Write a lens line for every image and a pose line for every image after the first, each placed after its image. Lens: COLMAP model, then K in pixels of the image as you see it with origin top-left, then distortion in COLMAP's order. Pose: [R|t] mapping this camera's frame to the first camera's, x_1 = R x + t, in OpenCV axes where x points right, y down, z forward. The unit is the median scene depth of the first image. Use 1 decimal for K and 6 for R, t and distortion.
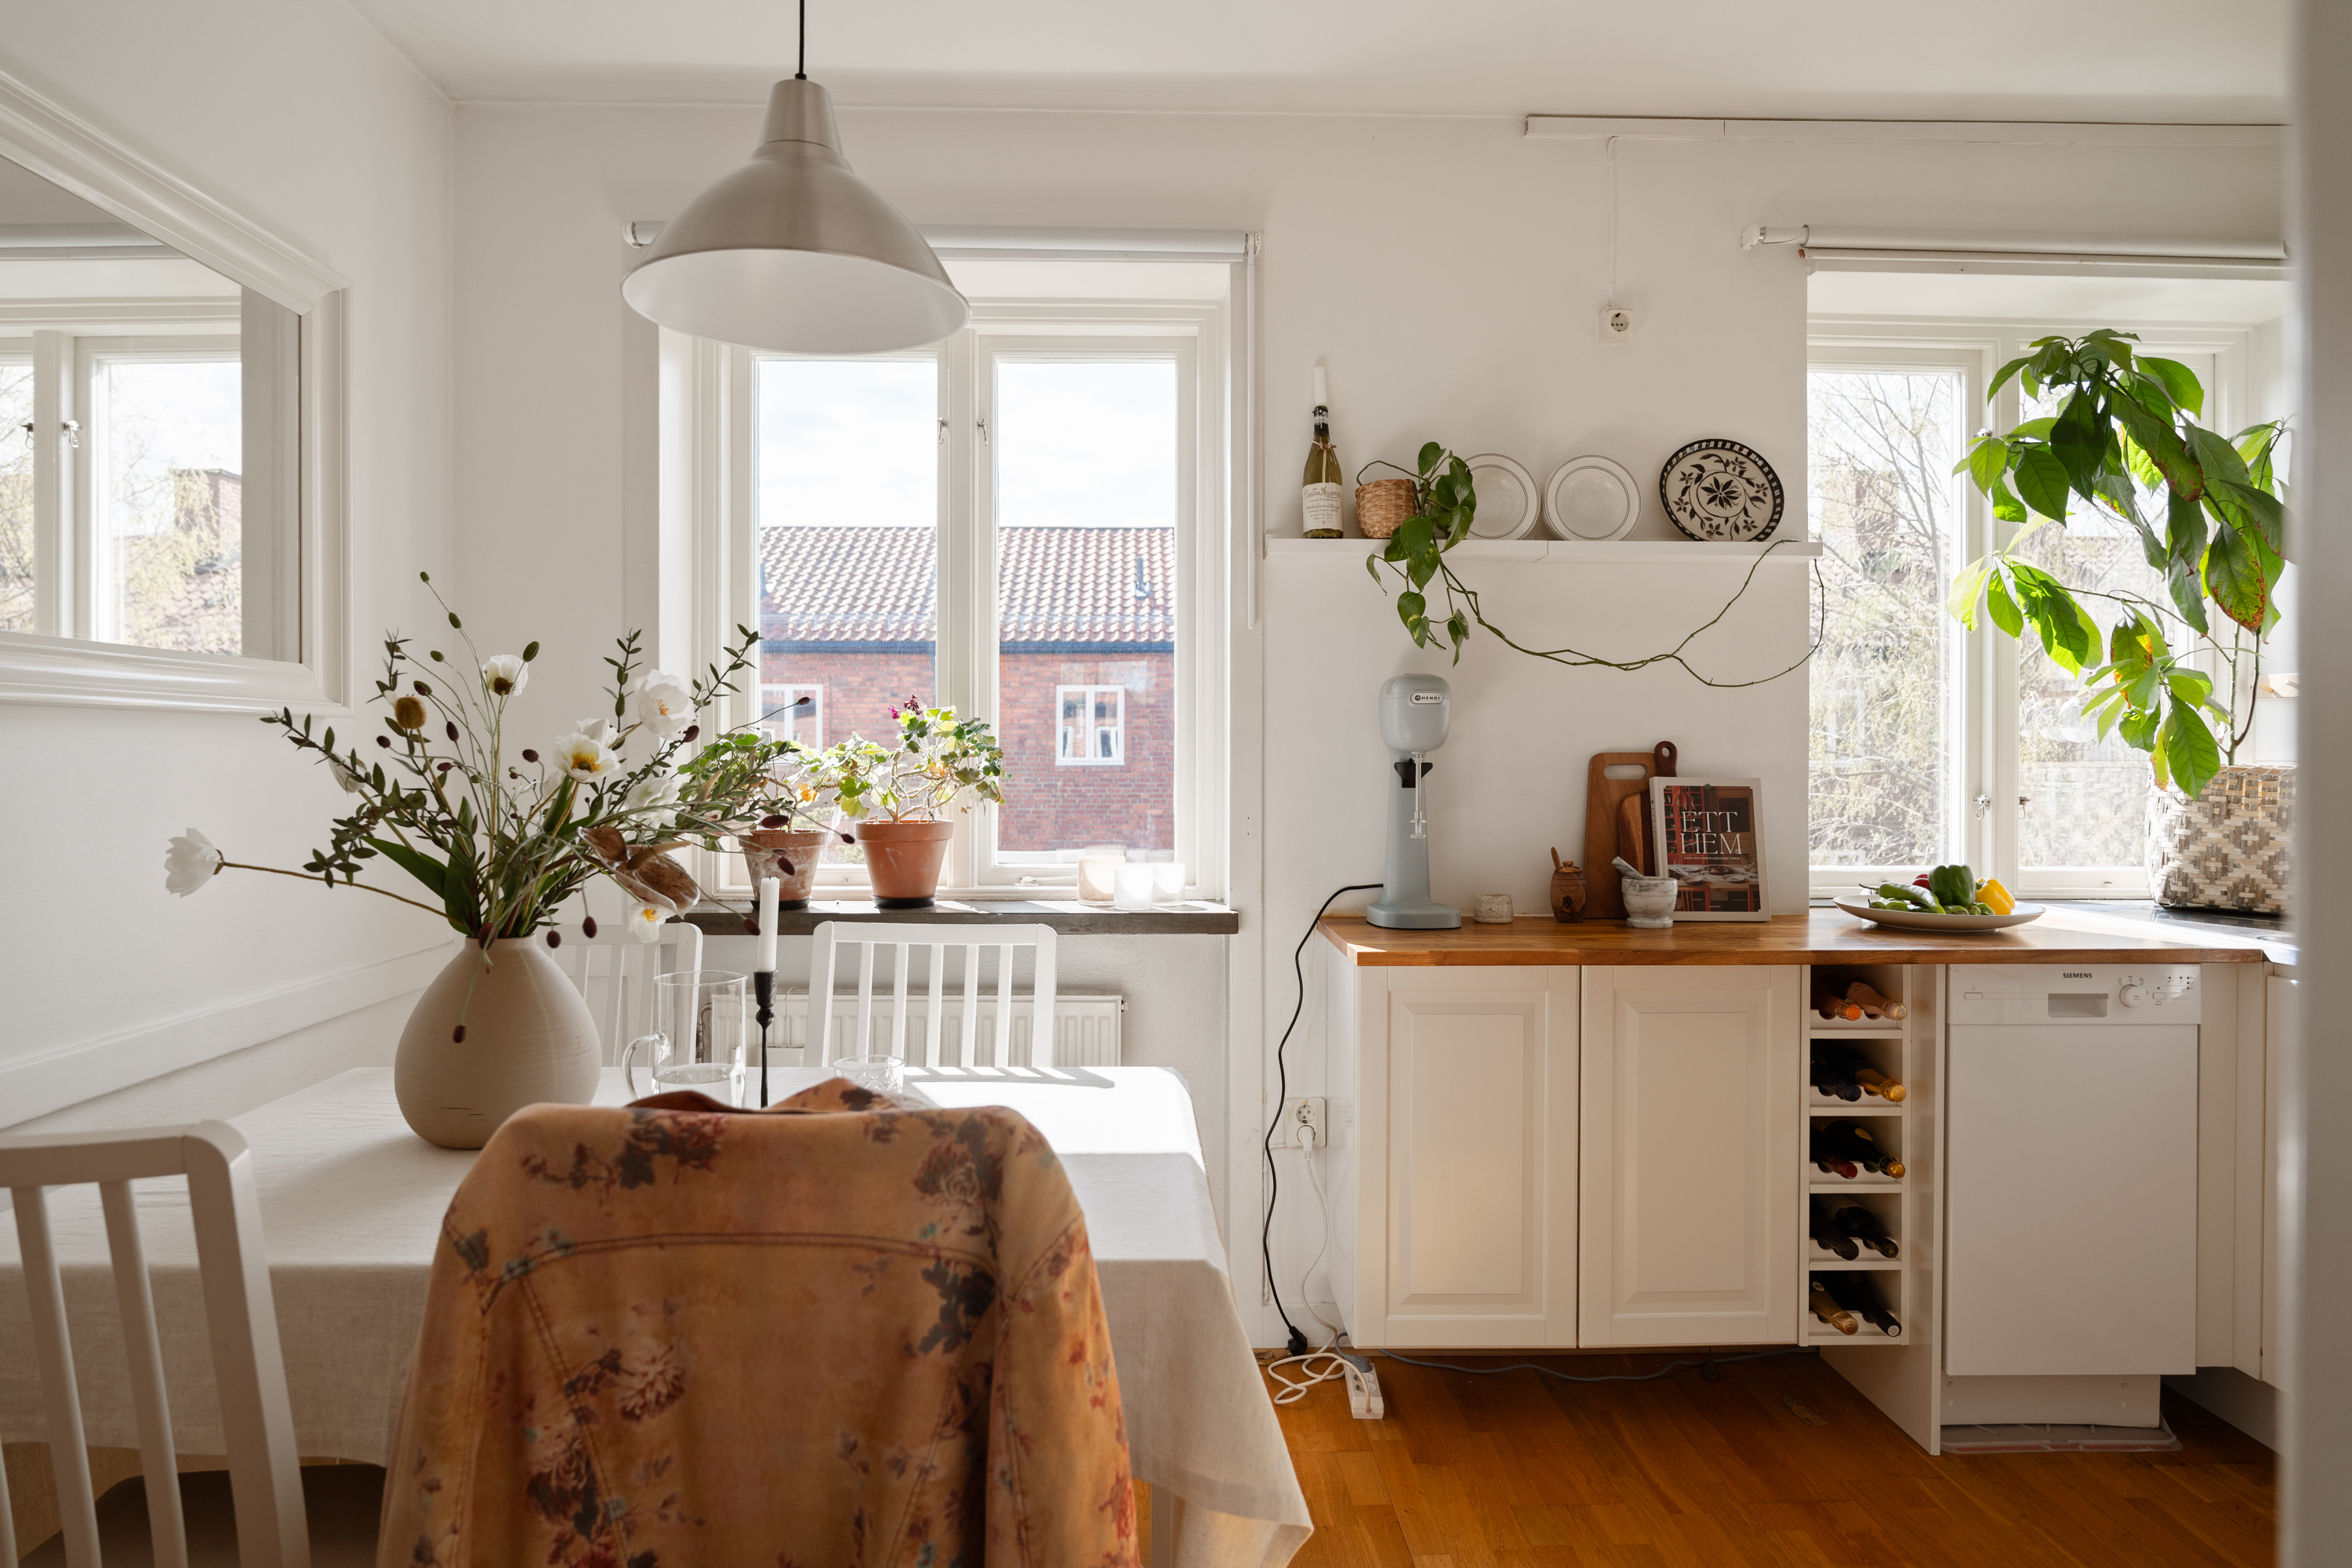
lens RADIAL K [[1420.9, 0, 1173.6], [0, 1420.9, 769.9], [0, 0, 1]] dist [-0.009475, 0.001889]
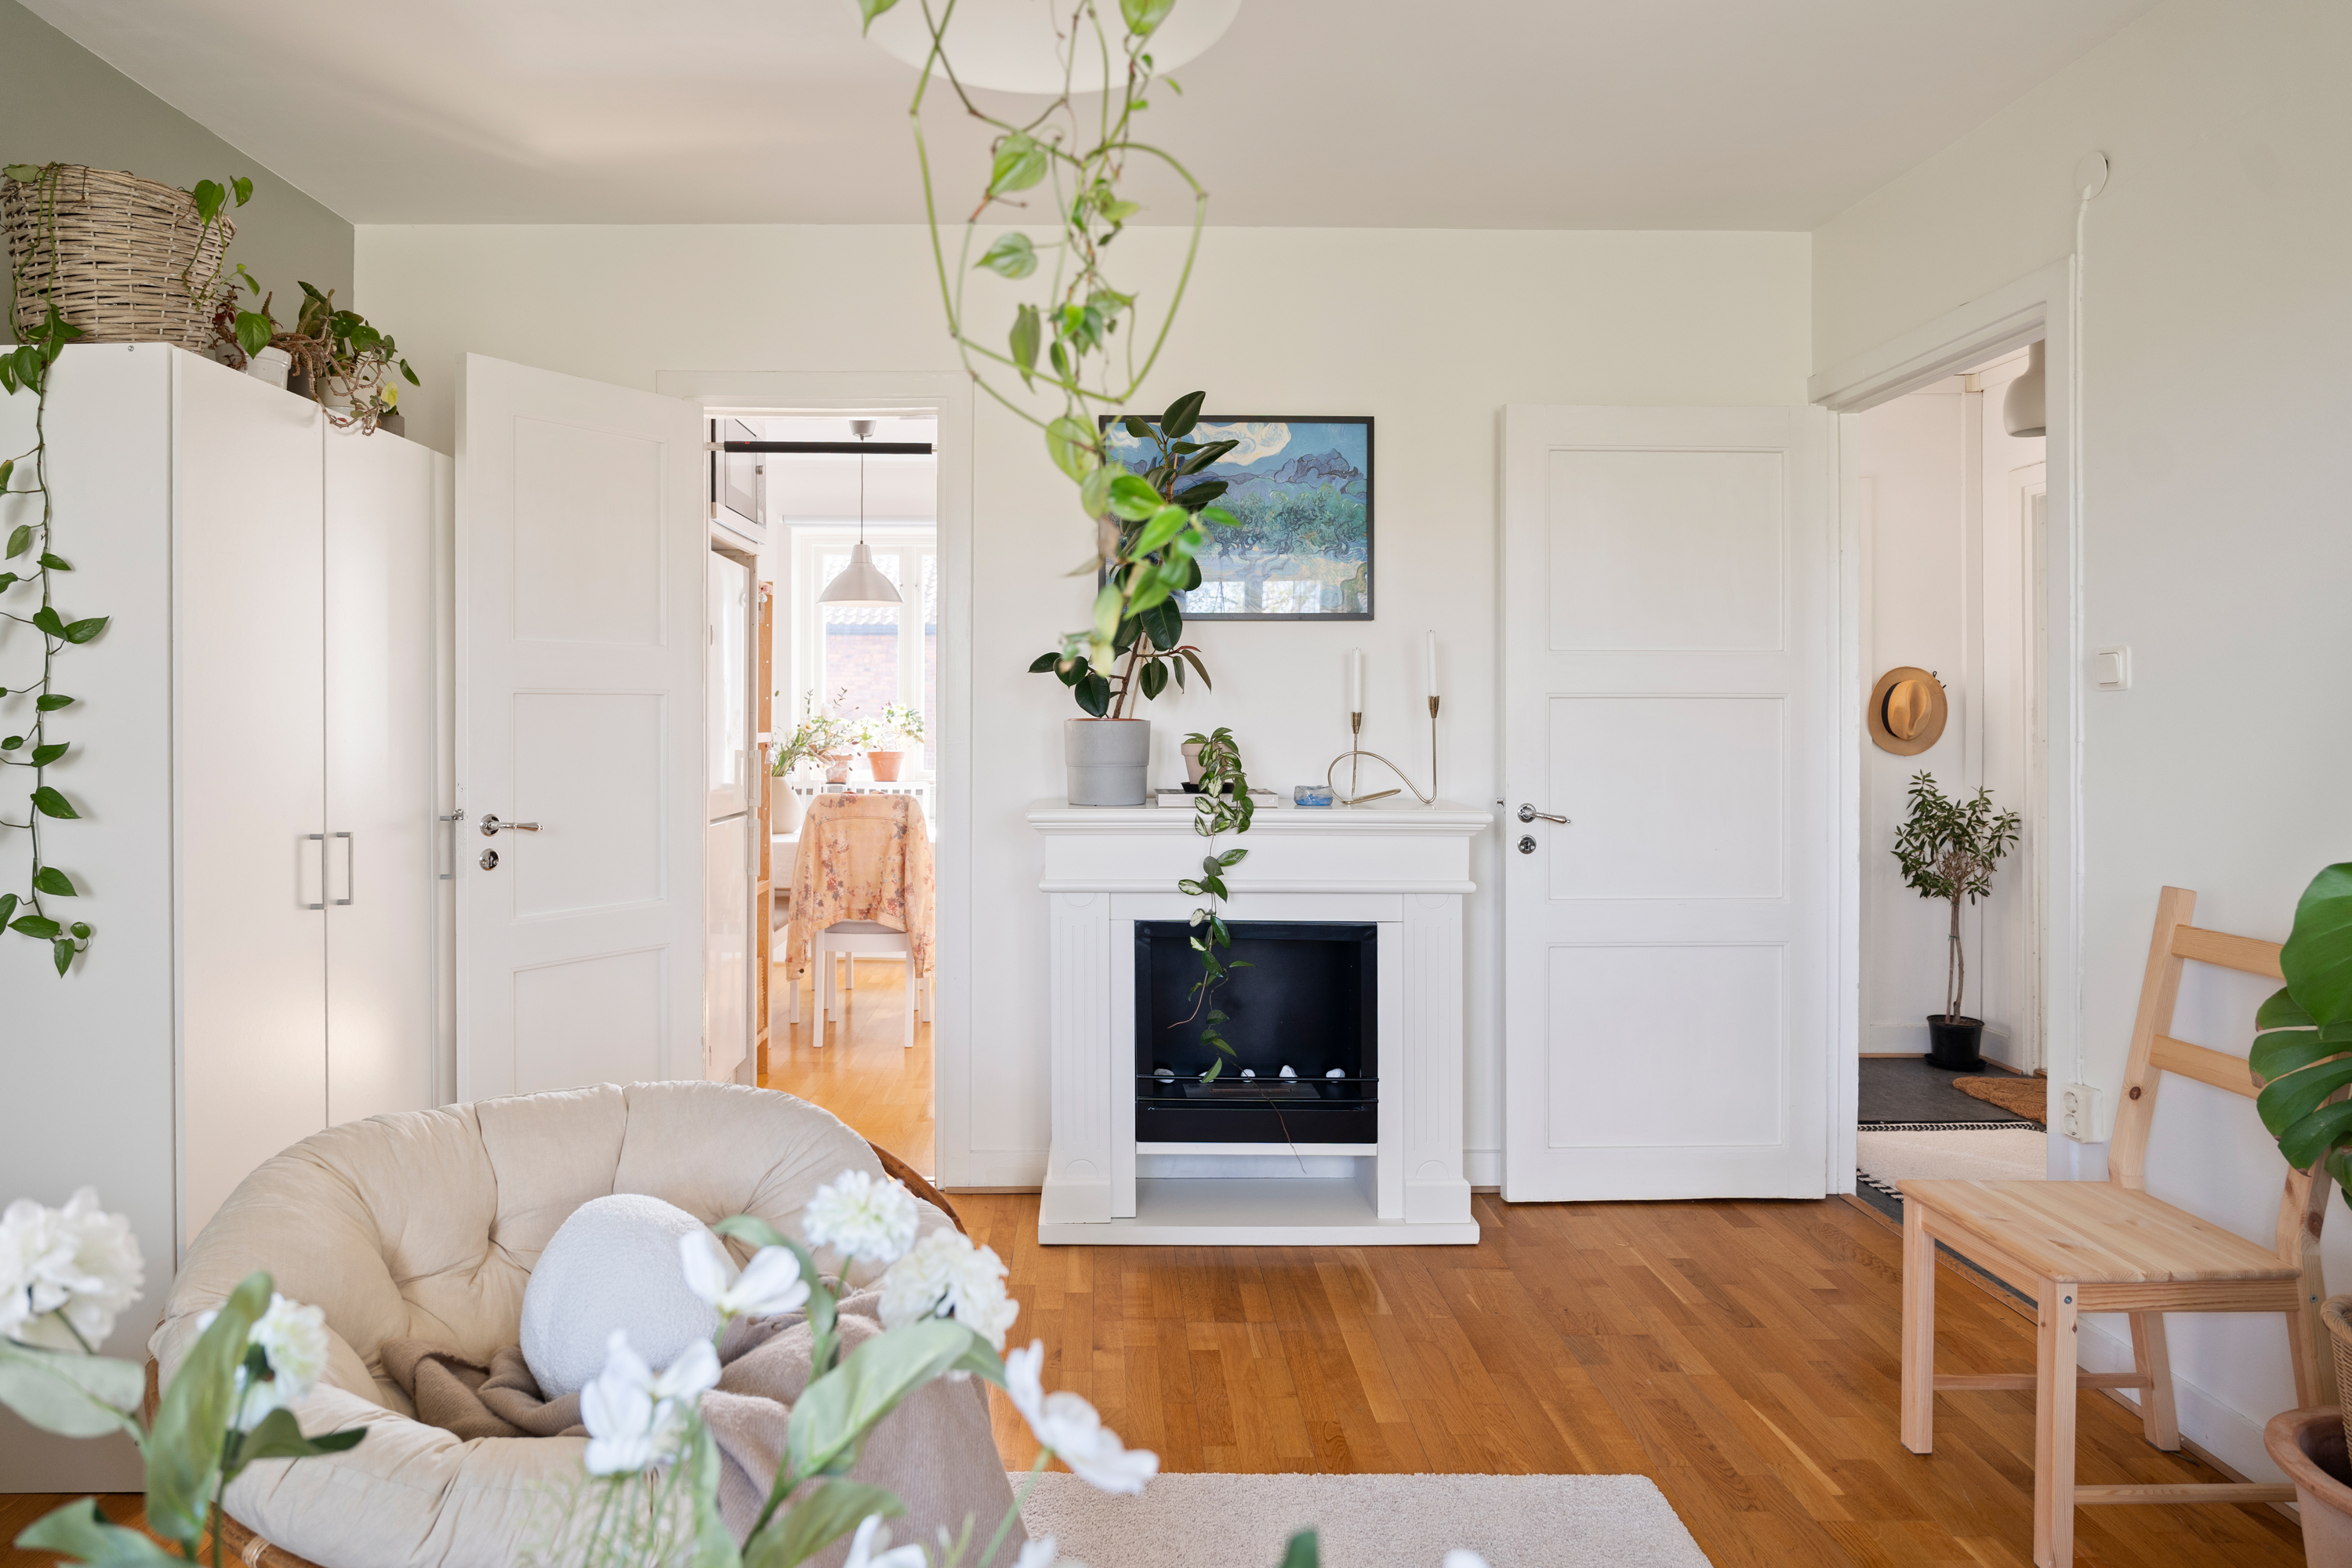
lens RADIAL K [[1341.9, 0, 1169.0], [0, 1341.9, 777.2], [0, 0, 1]] dist [-0.019437, 0.004100]
pose [[0.999850, -0.003013, 0.017061, 0.318752], [0.003048, 0.999993, -0.002069, 0.075746], [-0.017055, 0.002121, 0.999852, -1.674677]]
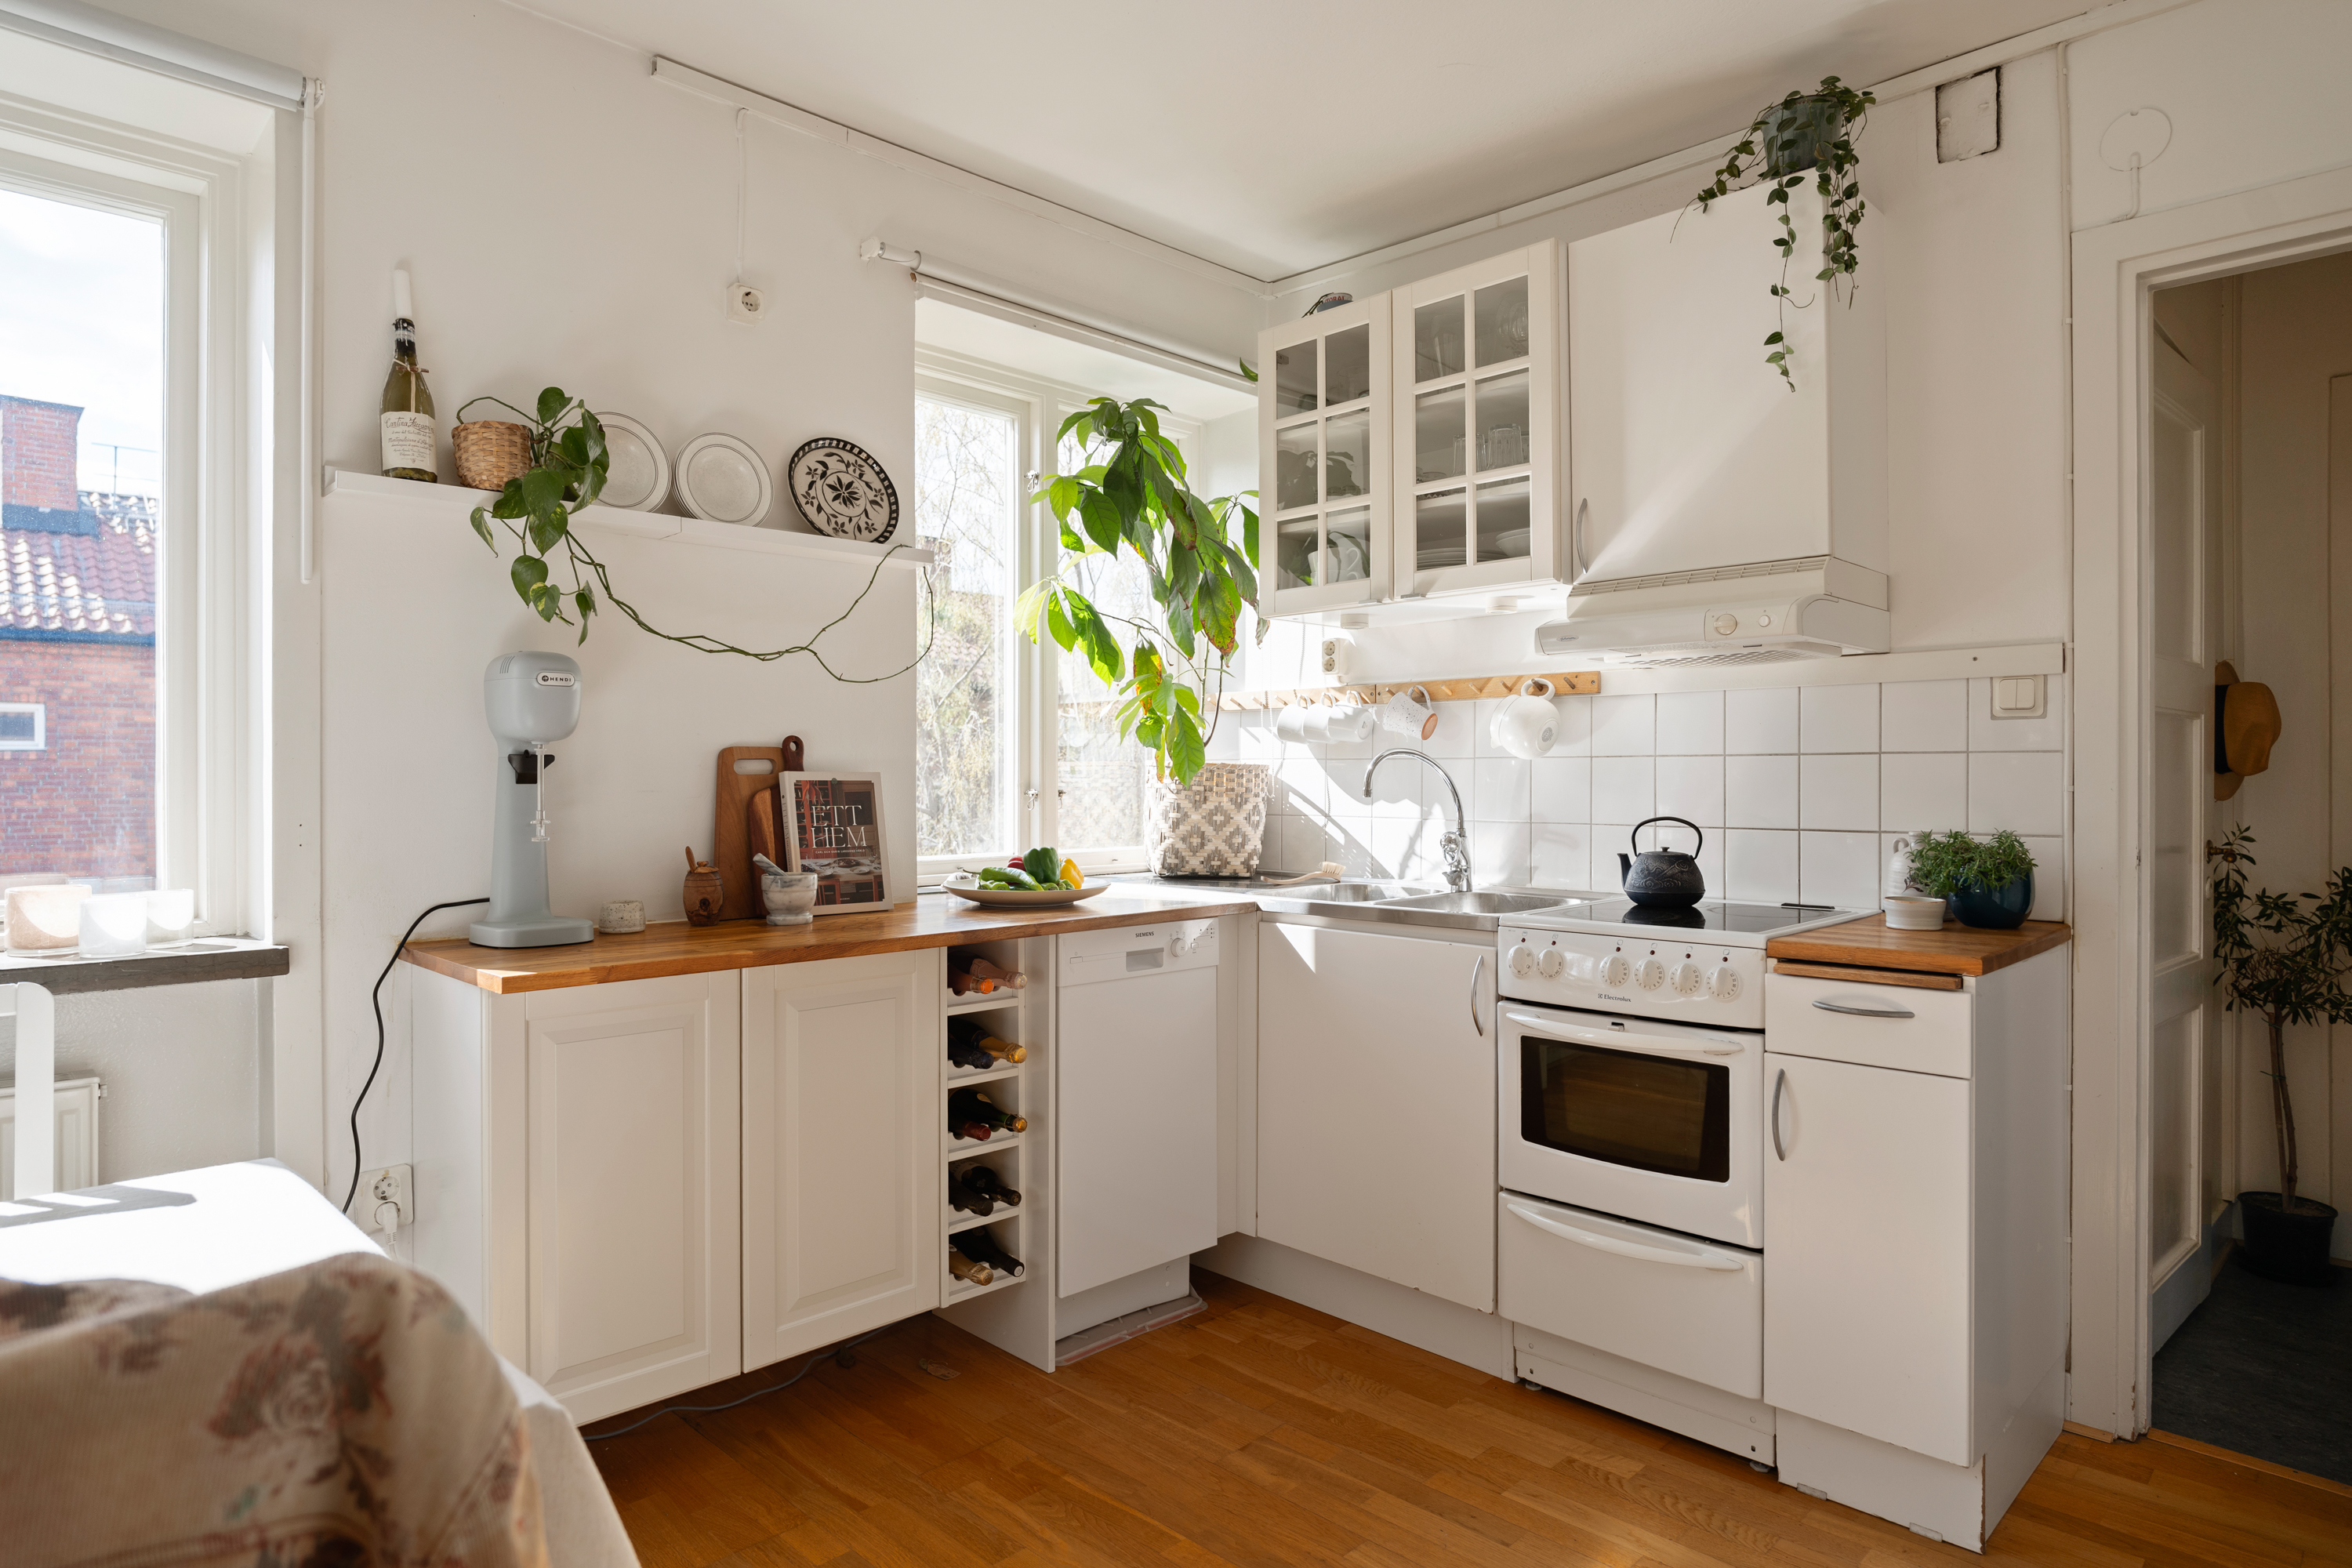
lens RADIAL K [[1341.9, 0, 1176.6], [0, 1341.9, 782.2], [0, 0, 1]] dist [-0.019437, 0.004100]
pose [[0.727893, -0.006756, 0.685658, -0.104653], [0.010423, 0.999945, -0.001212, 0.017149], [-0.685612, 0.008028, 0.727923, 0.144017]]
